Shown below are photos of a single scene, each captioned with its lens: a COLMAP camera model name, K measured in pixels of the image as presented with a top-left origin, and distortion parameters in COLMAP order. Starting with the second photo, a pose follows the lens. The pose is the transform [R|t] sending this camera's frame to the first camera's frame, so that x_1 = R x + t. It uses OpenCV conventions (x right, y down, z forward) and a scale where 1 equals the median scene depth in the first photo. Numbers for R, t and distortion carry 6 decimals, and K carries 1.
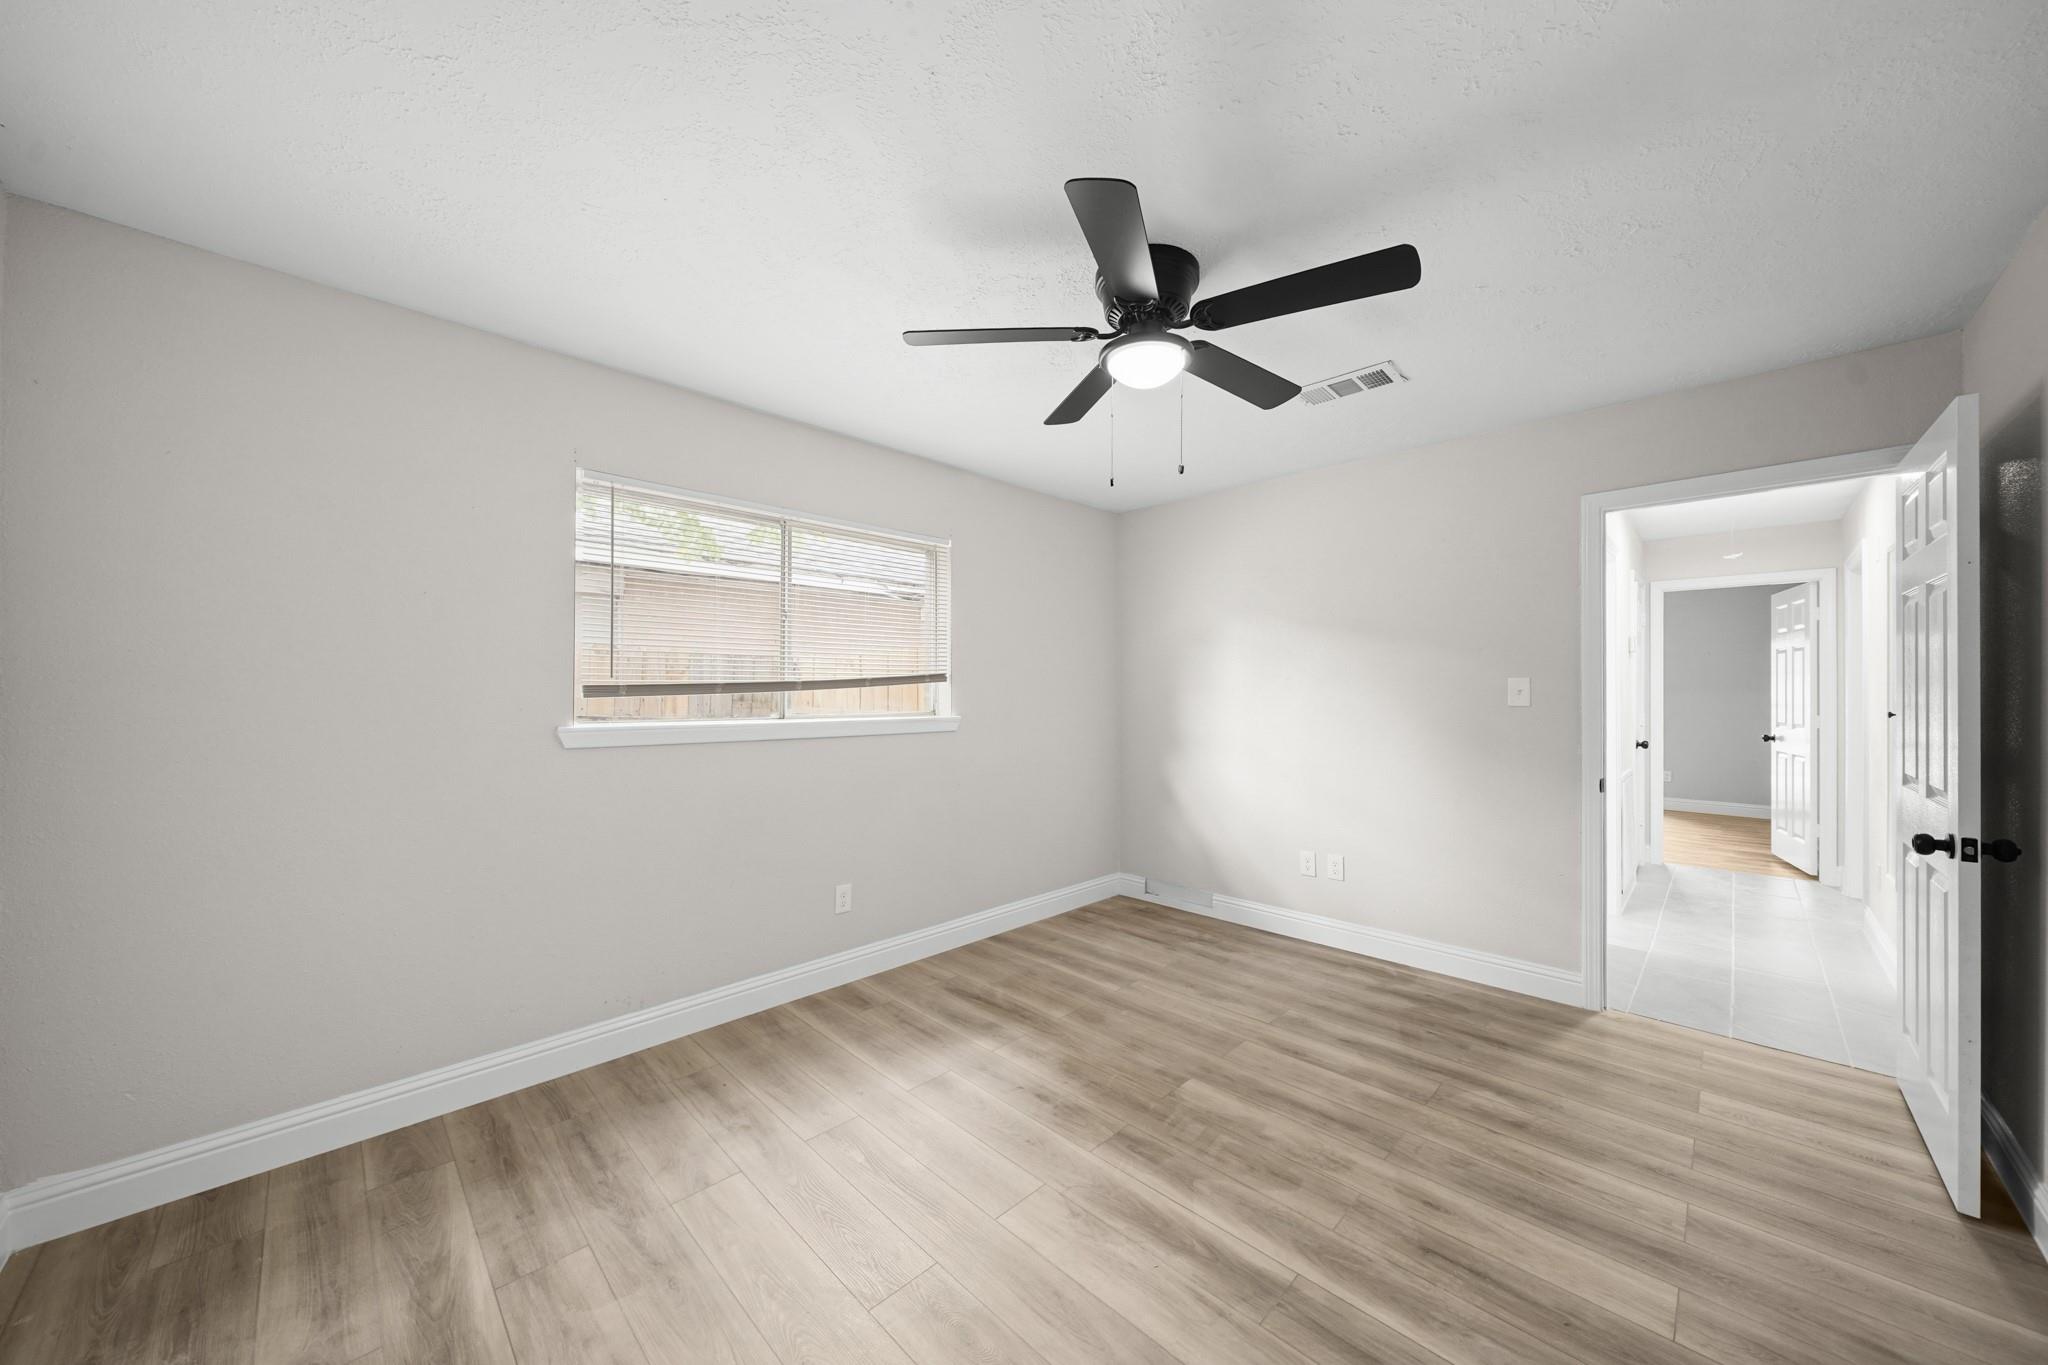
lens RADIAL K [[712.9, 0, 1023.1], [0, 712.9, 675.6], [0, 0, 1]] dist [-0.001768, -0.000508]
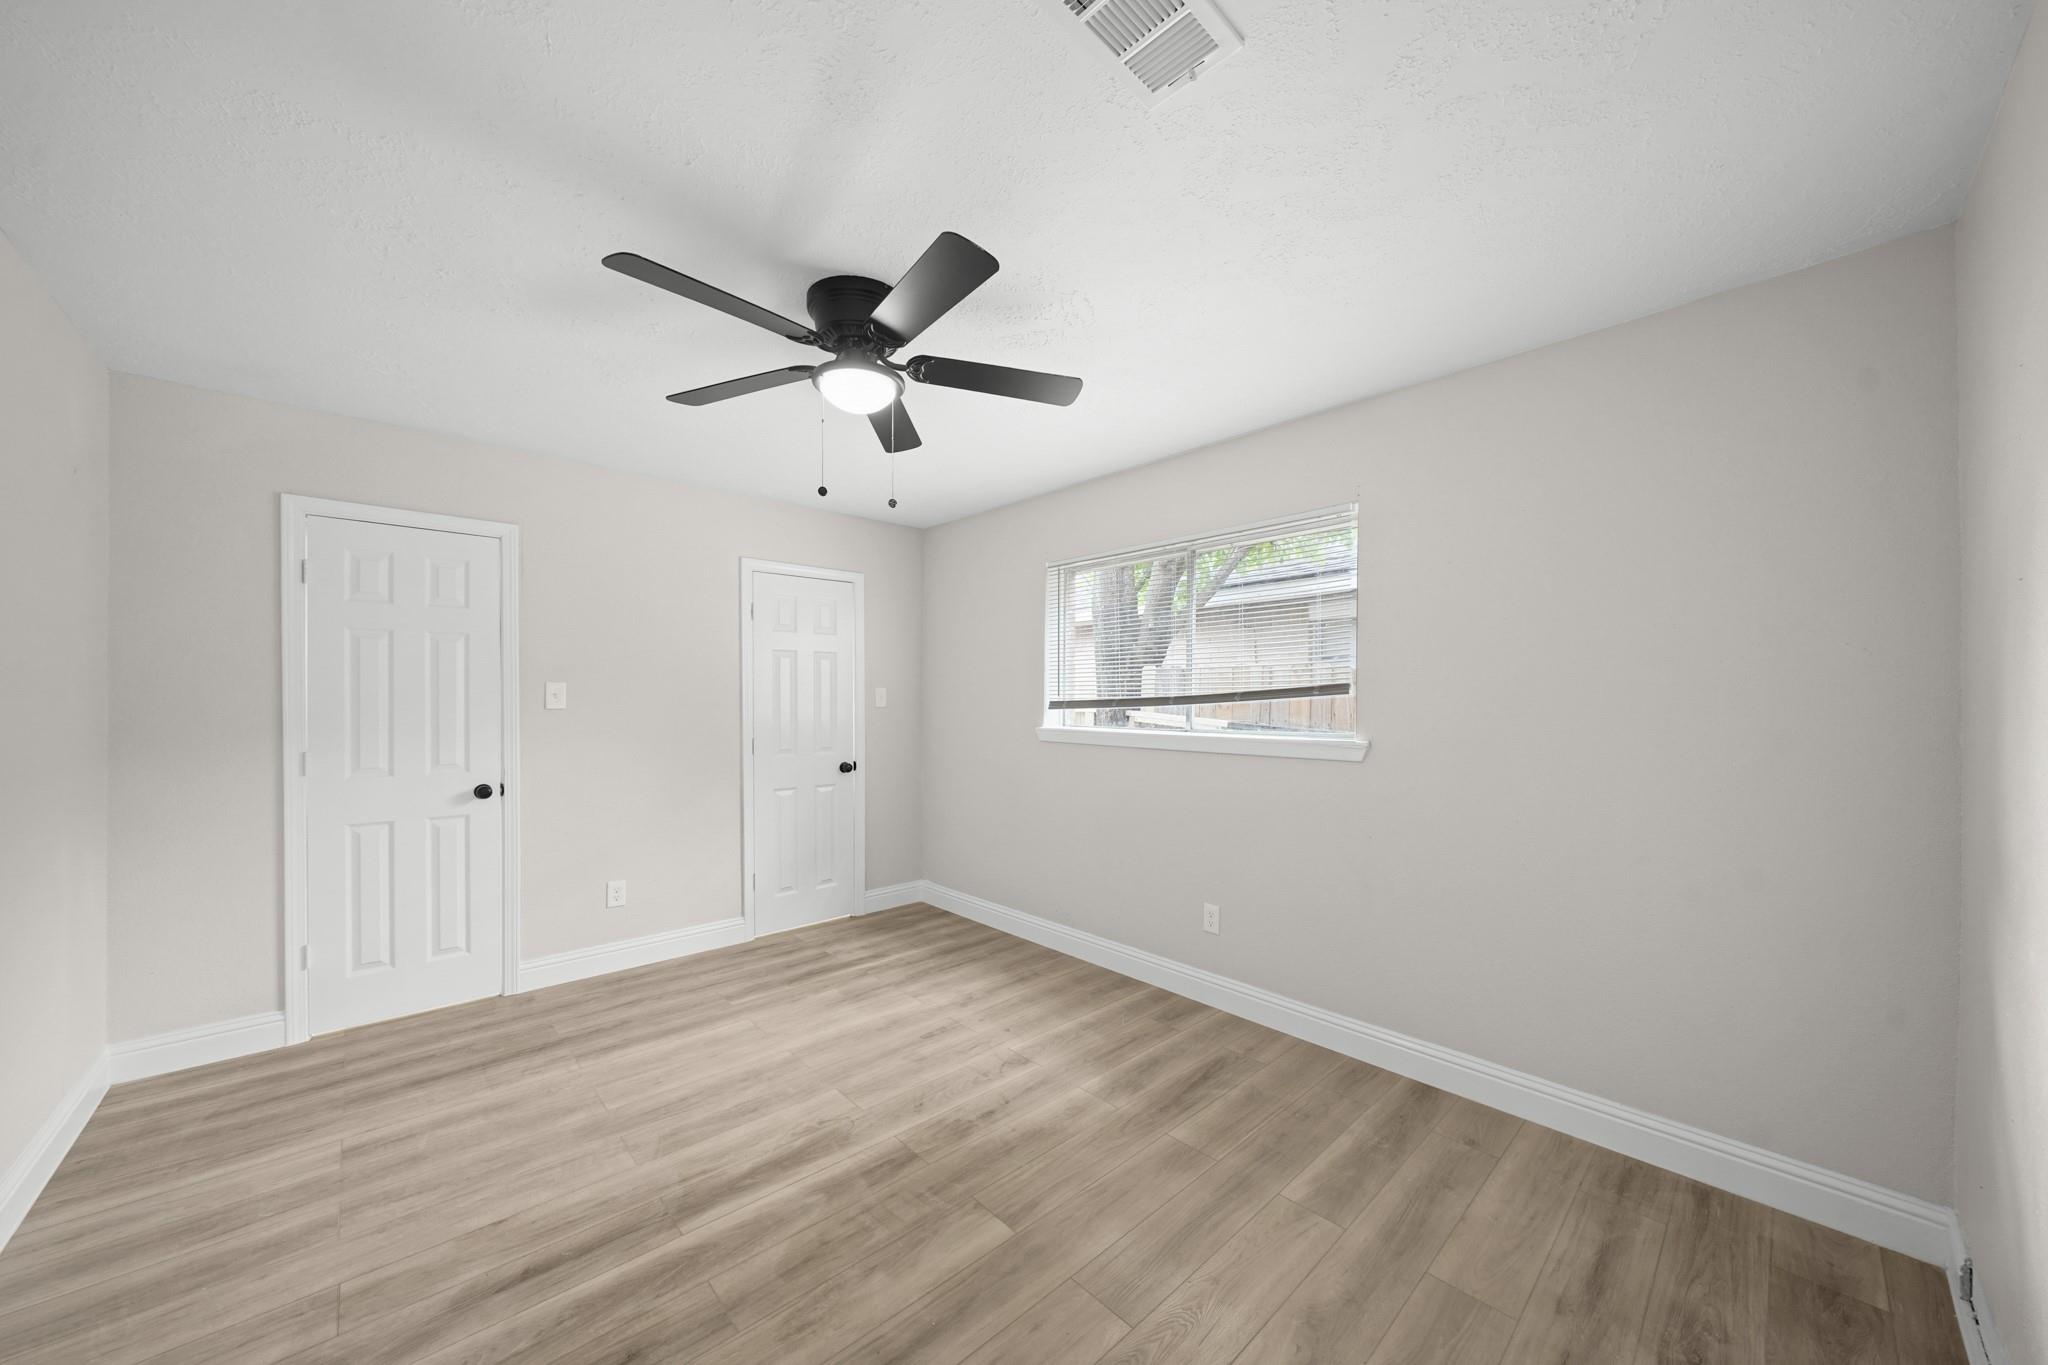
lens RADIAL K [[712.9, 0, 1029.8], [0, 712.9, 685.7], [0, 0, 1]] dist [-0.001768, -0.000508]
pose [[-0.030521, -0.023639, -0.999255, 0.990095], [0.017962, 0.999546, -0.024194, 0.018522], [0.999373, -0.018687, -0.030082, 1.053751]]
